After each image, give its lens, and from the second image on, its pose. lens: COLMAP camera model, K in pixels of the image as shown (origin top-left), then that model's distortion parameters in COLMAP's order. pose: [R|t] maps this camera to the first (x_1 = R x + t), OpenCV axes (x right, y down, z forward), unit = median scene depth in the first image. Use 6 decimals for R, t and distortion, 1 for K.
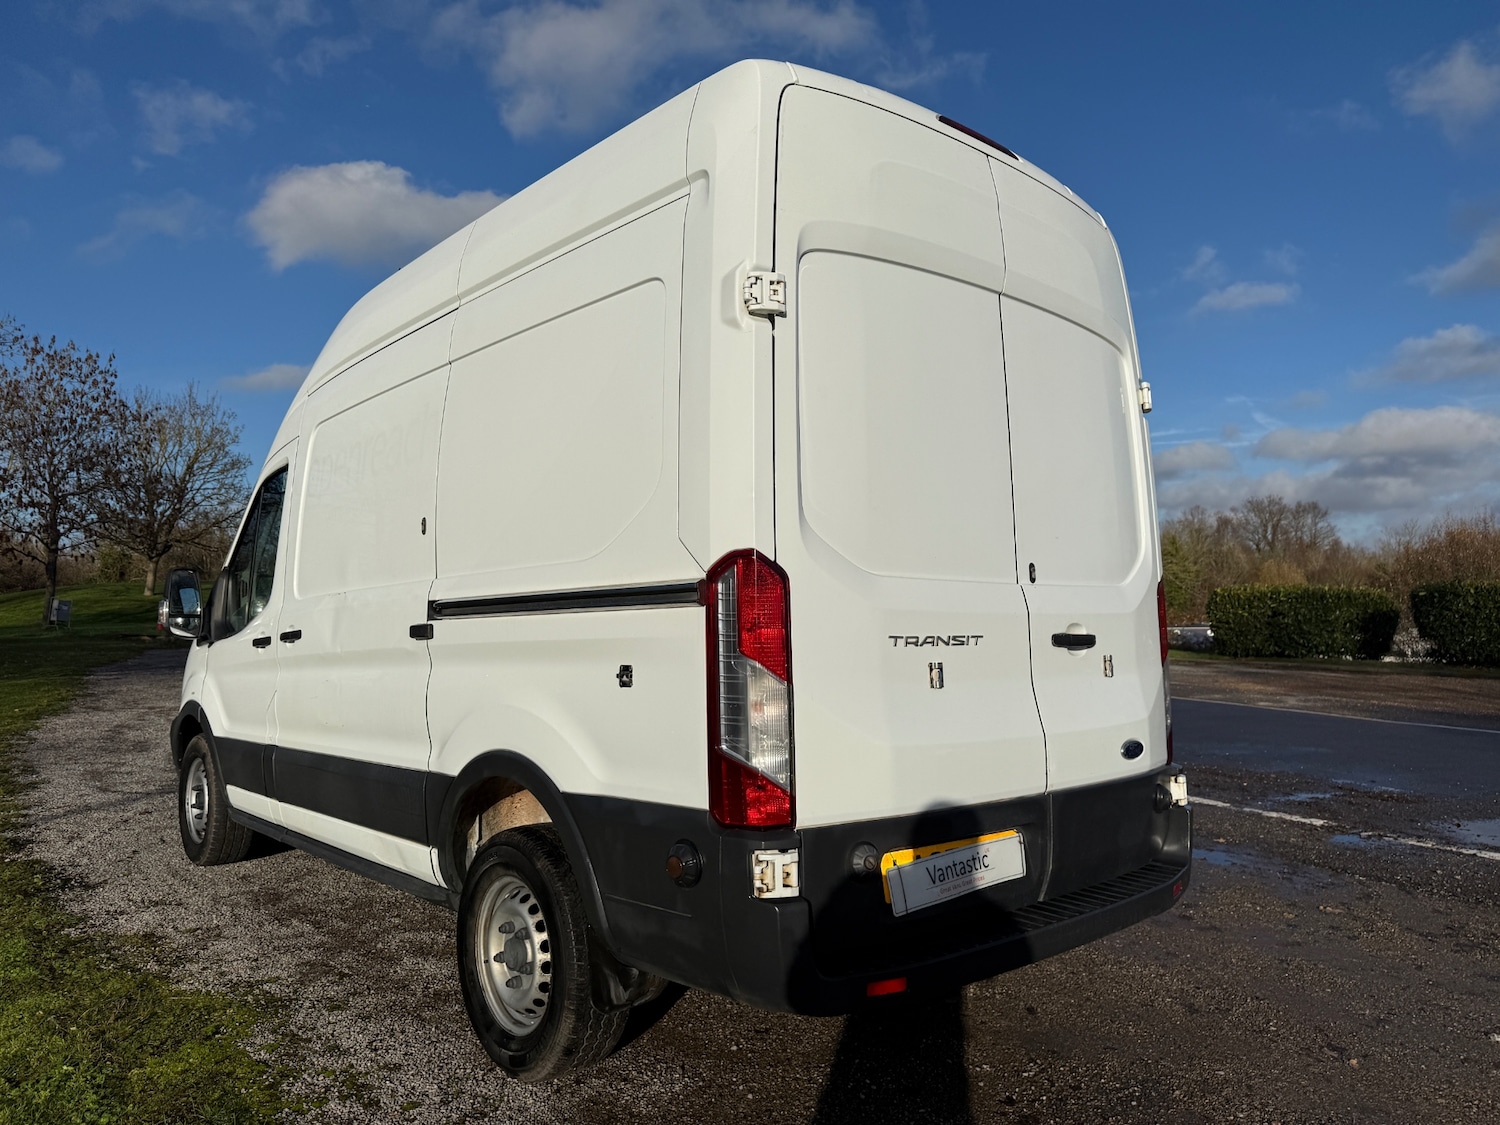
lens RADIAL K [[1054.8, 0, 756.3], [0, 1054.8, 552.5], [0, 0, 1]] dist [0.022559, -0.026493]
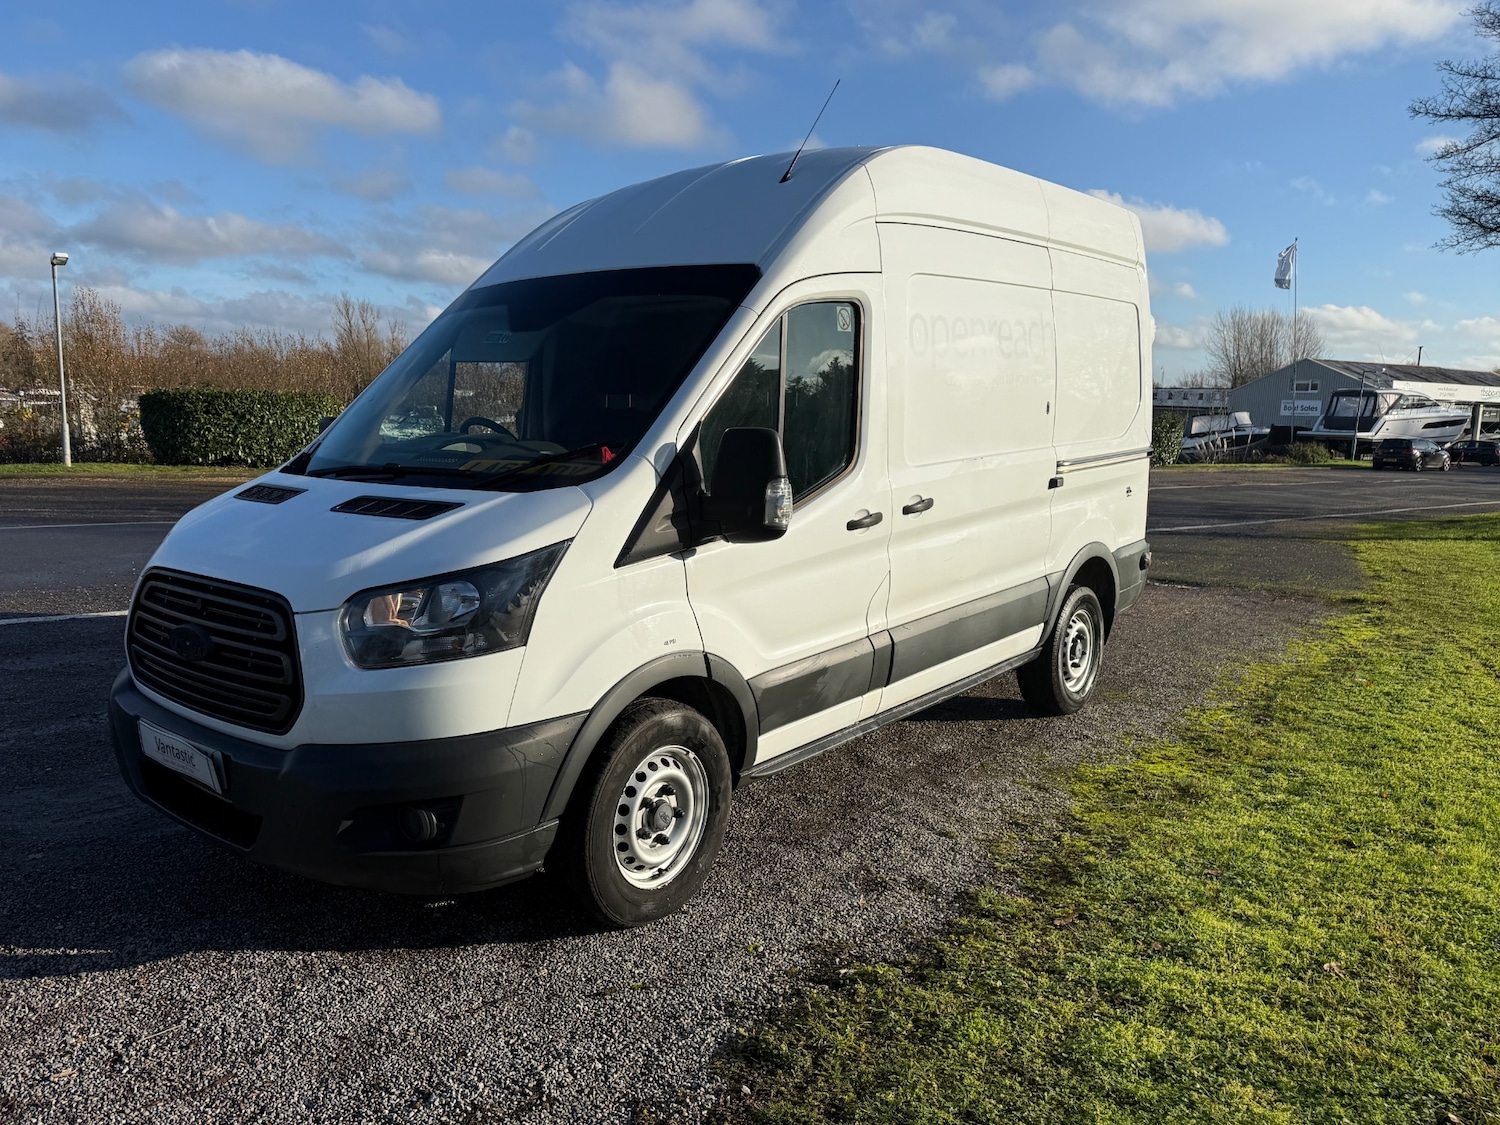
lens RADIAL K [[1054.8, 0, 719.9], [0, 1054.8, 568.5], [0, 0, 1]] dist [0.022559, -0.026493]
pose [[-0.120868, -0.154631, 0.980551, -1.728384], [-0.069087, 0.986708, 0.147086, 0.010077], [-0.990262, -0.049965, -0.129944, 1.663745]]
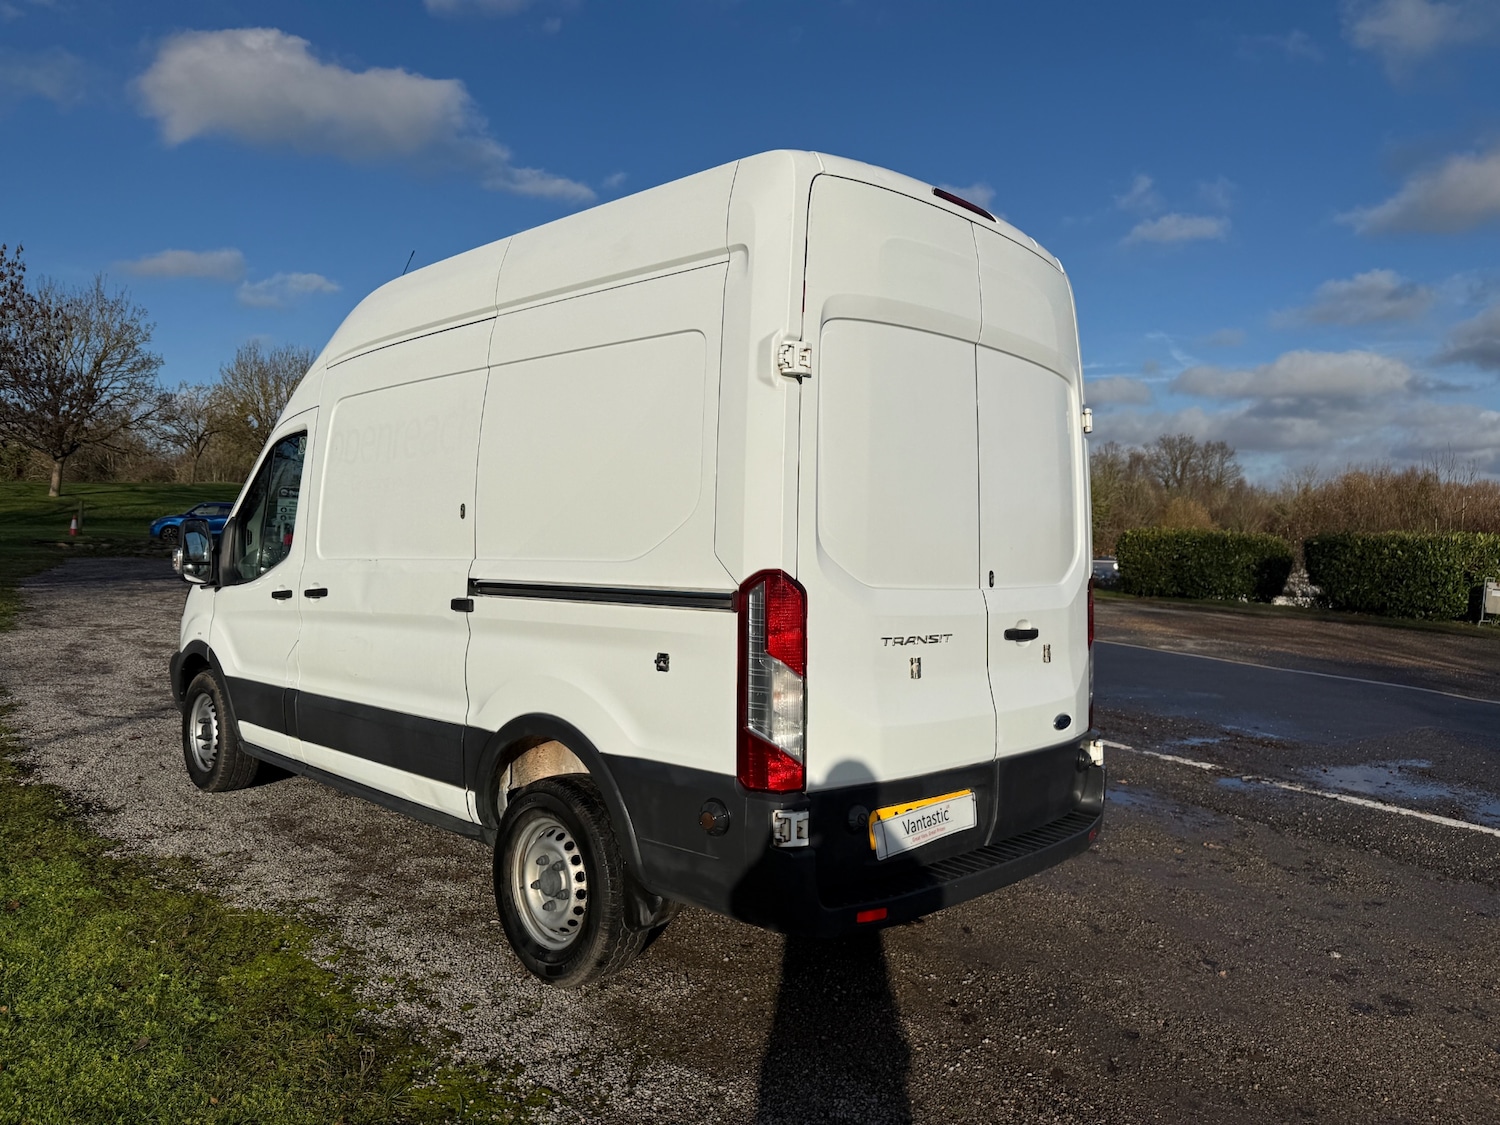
lens RADIAL K [[1054.8, 0, 752.4], [0, 1054.8, 533.3], [0, 0, 1]] dist [0.022559, -0.026493]
pose [[0.996917, 0.032583, 0.071379, -0.086798], [-0.036731, 0.997664, 0.057592, -0.080320], [-0.069336, -0.060036, 0.995785, -0.158994]]
